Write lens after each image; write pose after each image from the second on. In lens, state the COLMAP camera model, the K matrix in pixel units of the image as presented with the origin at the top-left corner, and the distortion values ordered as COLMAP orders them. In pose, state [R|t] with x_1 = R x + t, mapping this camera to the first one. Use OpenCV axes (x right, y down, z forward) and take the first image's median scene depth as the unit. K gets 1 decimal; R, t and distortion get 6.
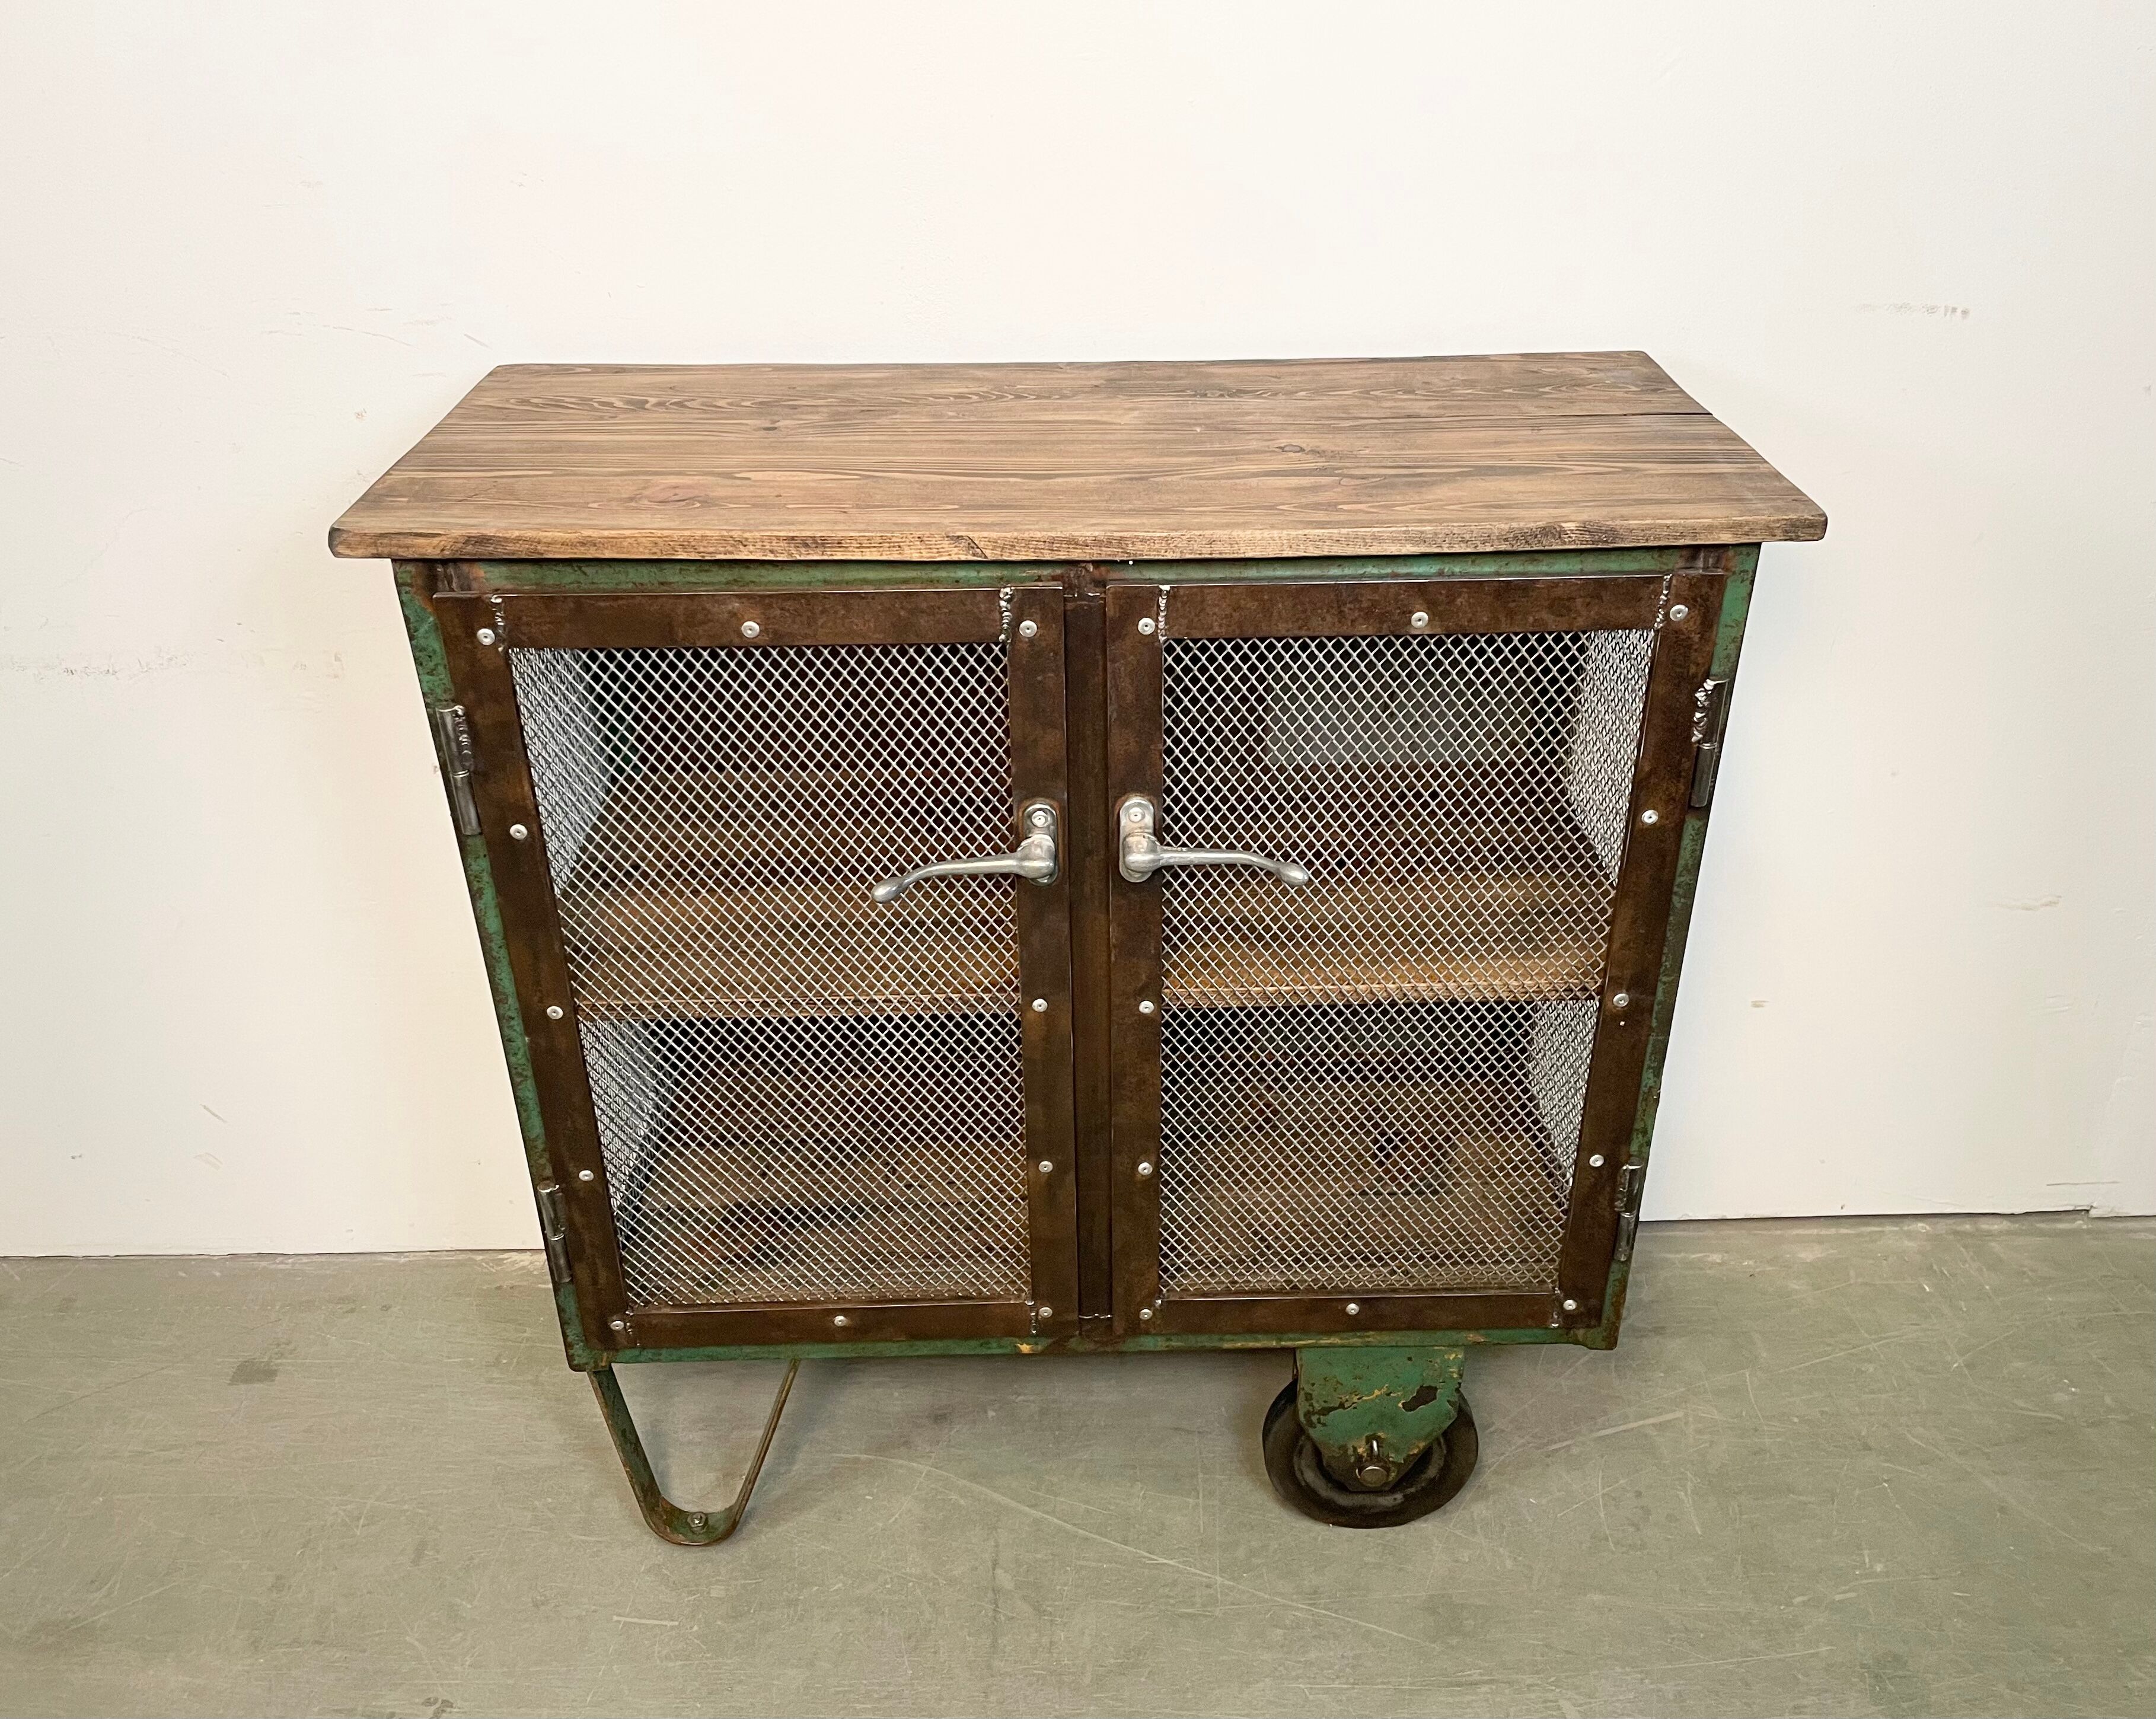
lens RADIAL K [[1823.3, 0, 1104.7], [0, 1823.3, 862.4], [0, 0, 1]] dist [0.085872, -0.116184]
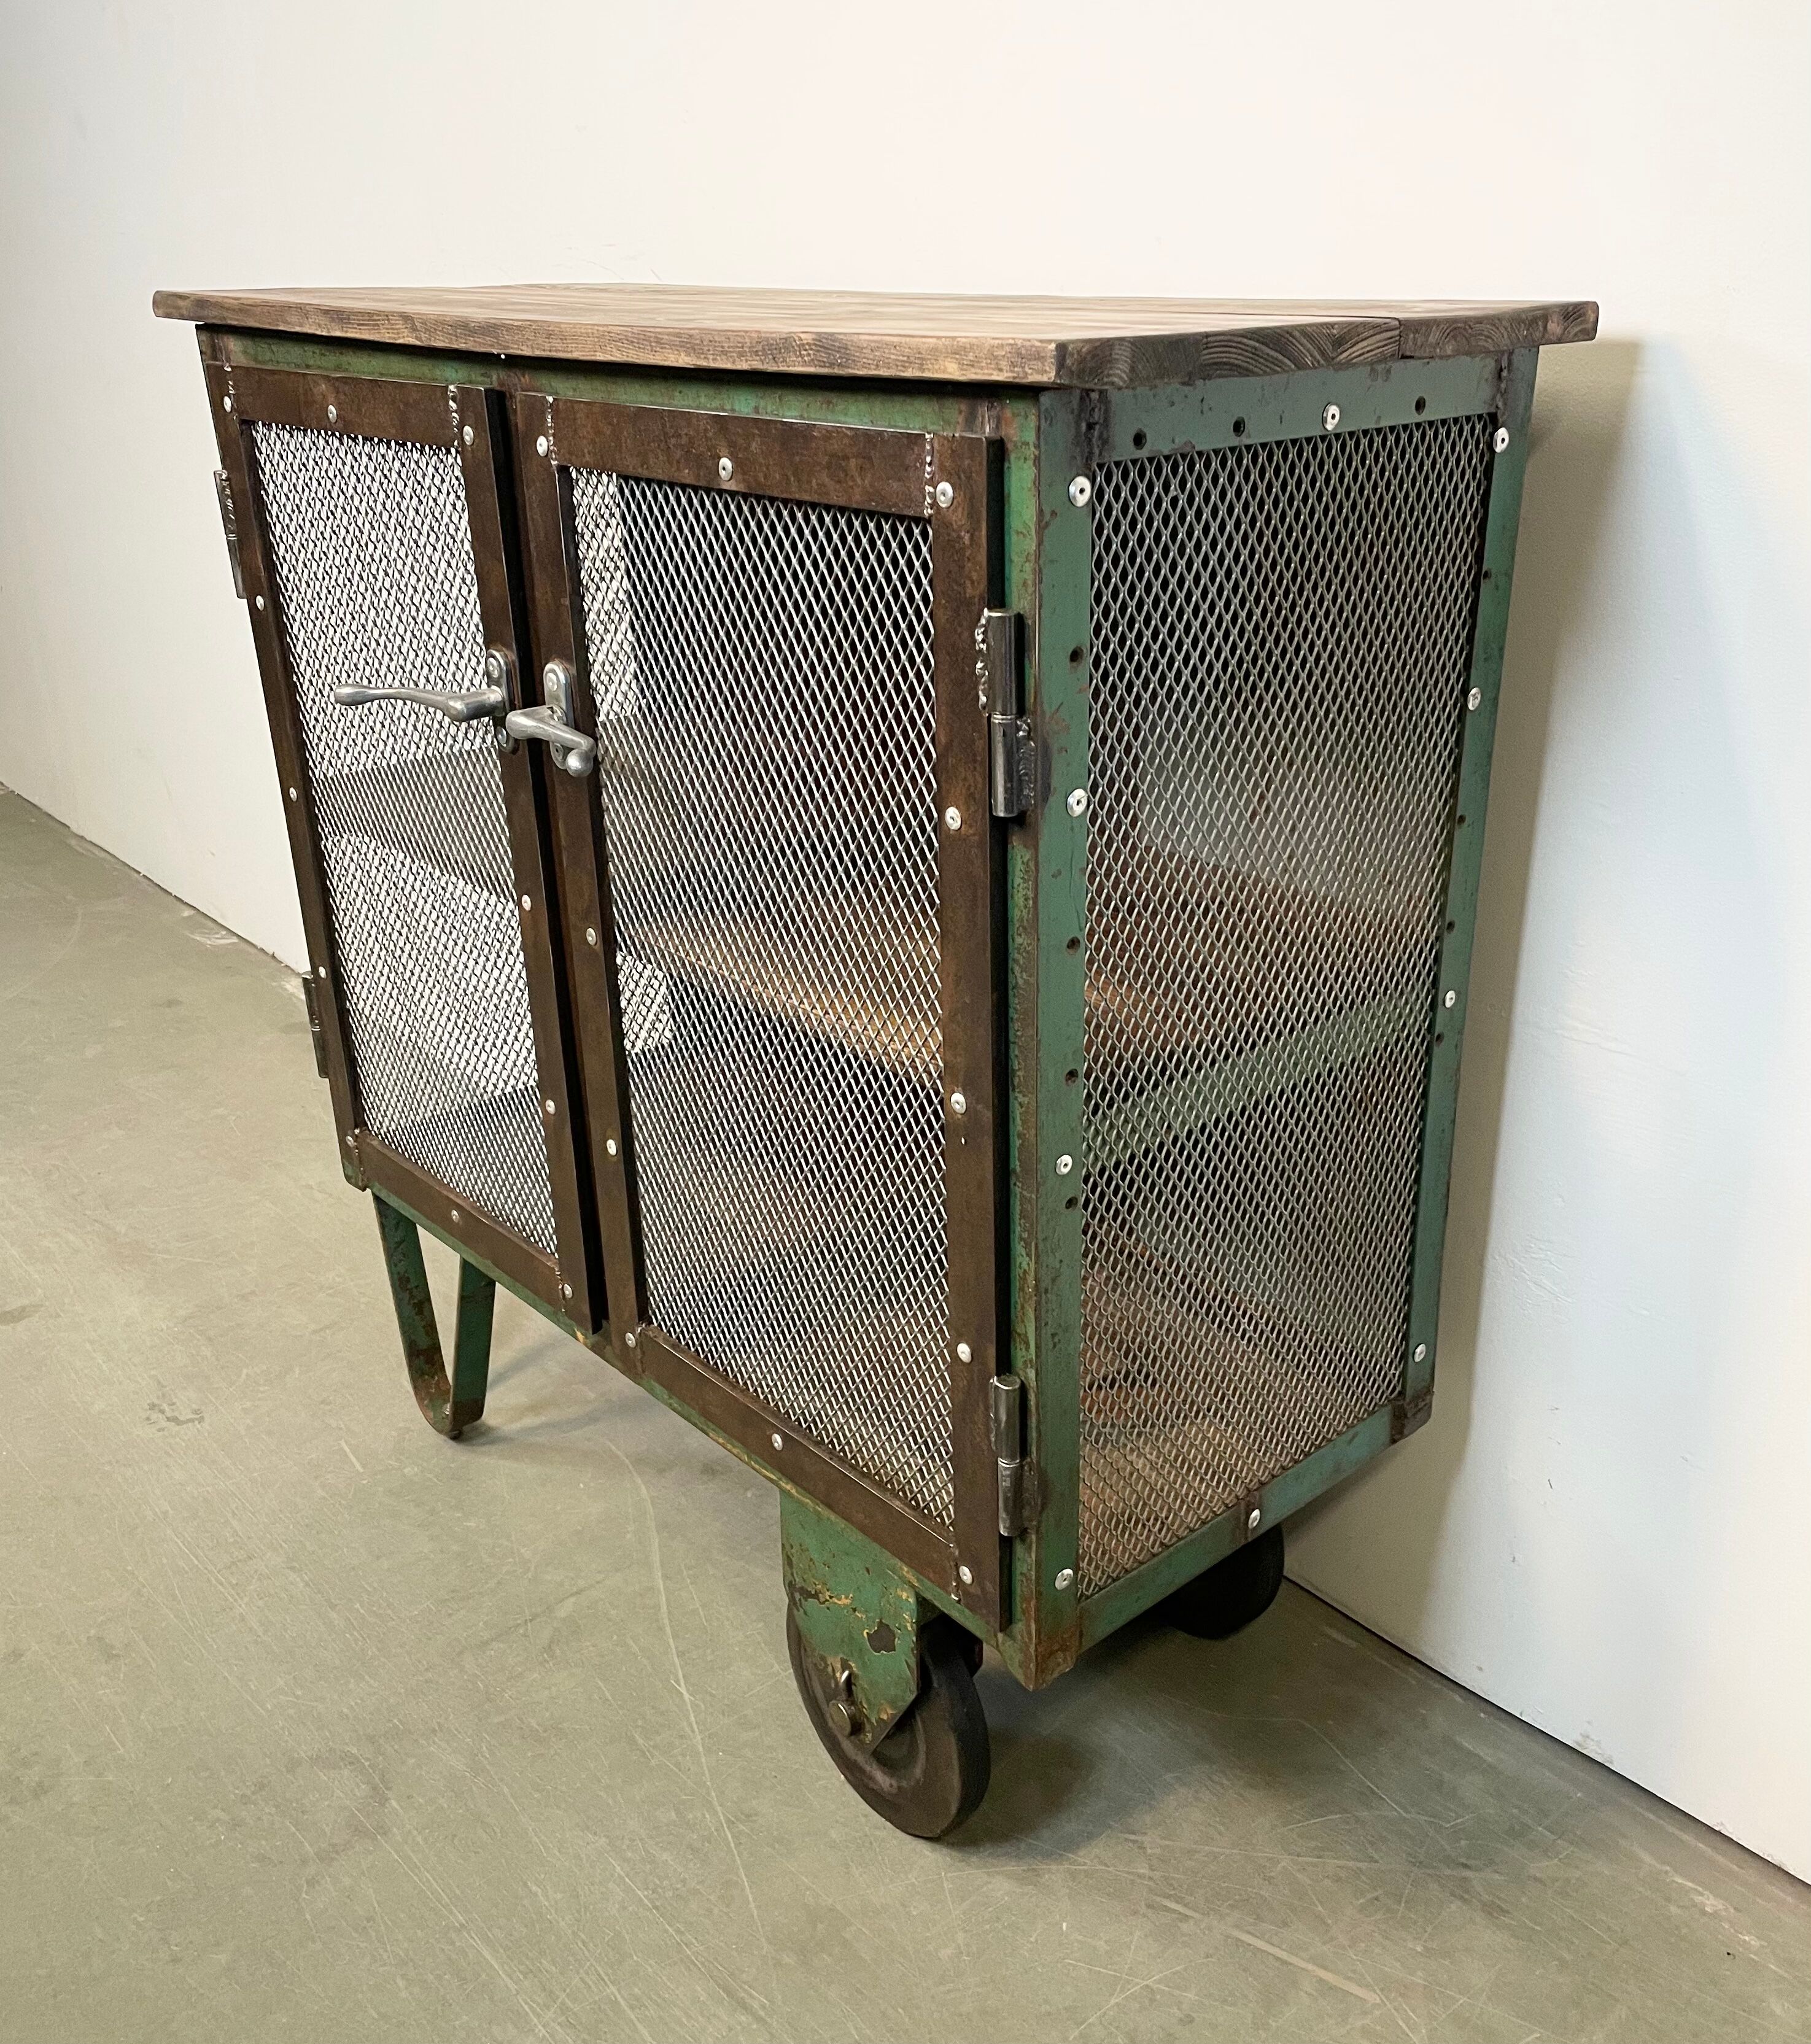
lens RADIAL K [[1882.8, 0, 928.4], [0, 1882.8, 1010.5], [0, 0, 1]] dist [0.098492, -0.141664]
pose [[0.650013, 0.285698, -0.704173, 0.677662], [-0.364425, 0.930327, 0.041057, 0.014528], [0.666841, 0.229931, 0.708840, 0.415724]]
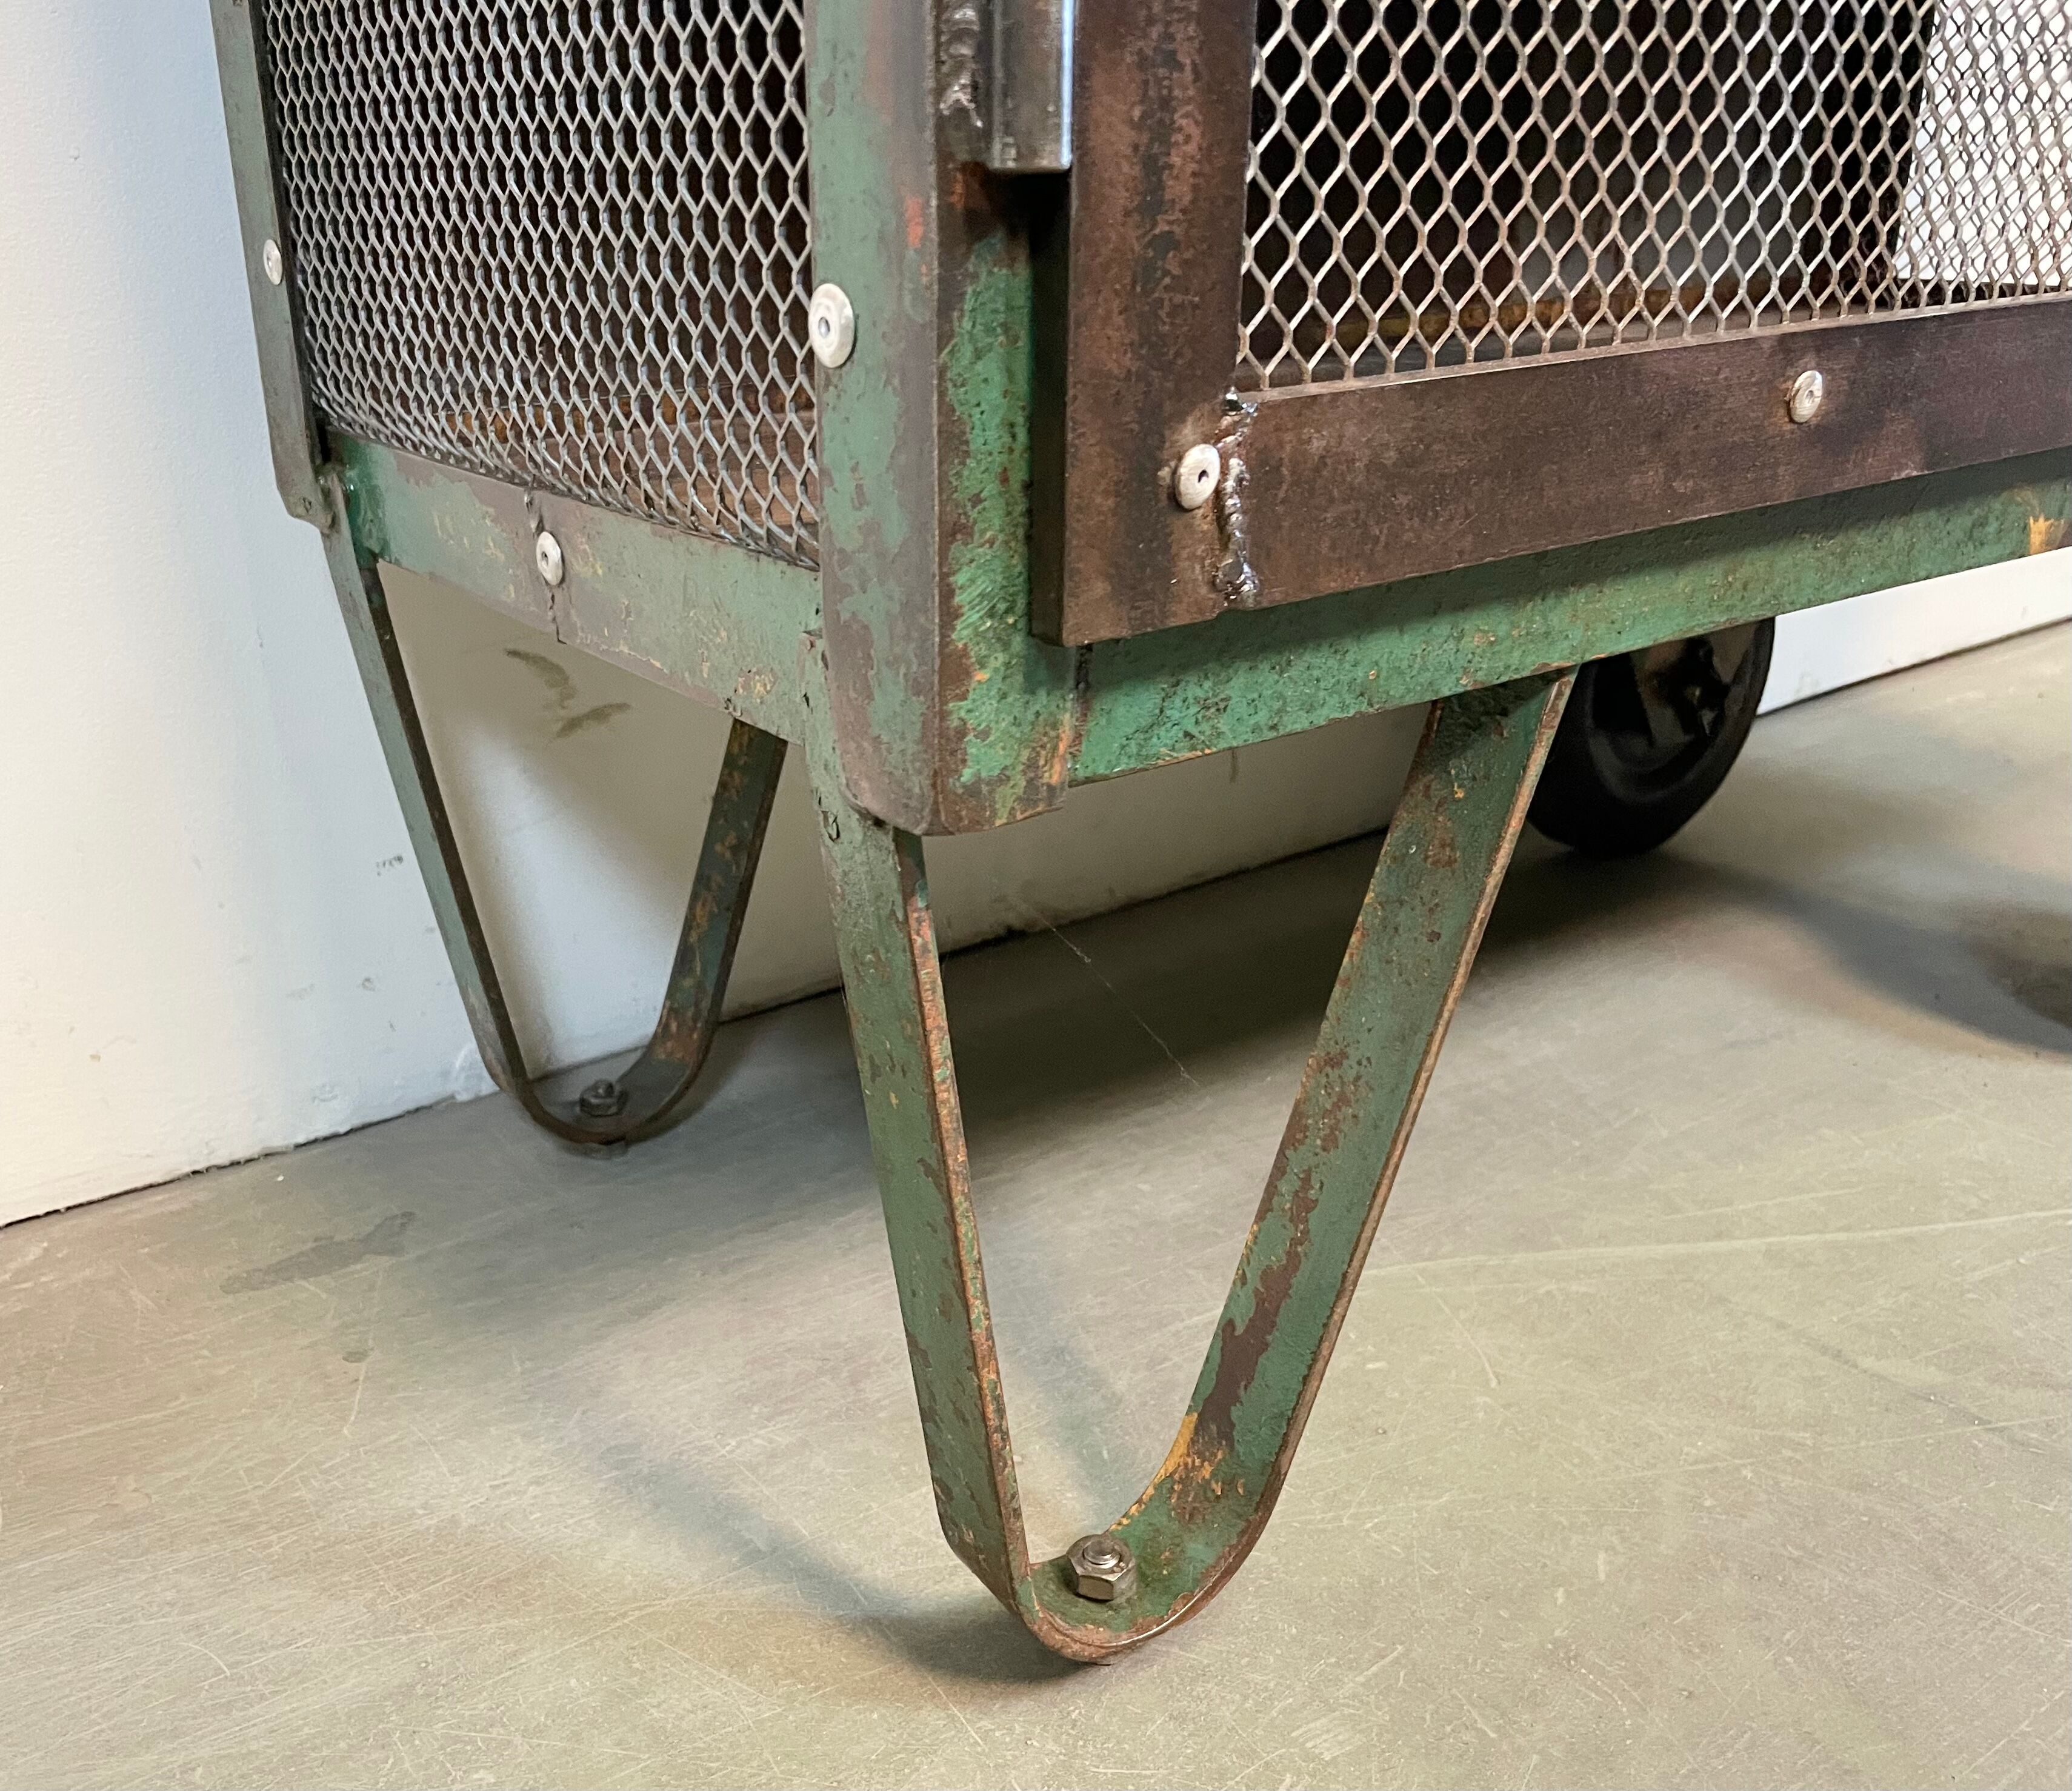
lens RADIAL K [[1904.1, 0, 900.3], [0, 1904.1, 939.5], [0, 0, 1]] dist [0.041341, -0.020141]
pose [[0.842683, -0.218545, 0.492061, -0.402180], [0.280099, 0.958451, -0.053998, 0.296119], [-0.459815, 0.183329, 0.868884, 0.806762]]
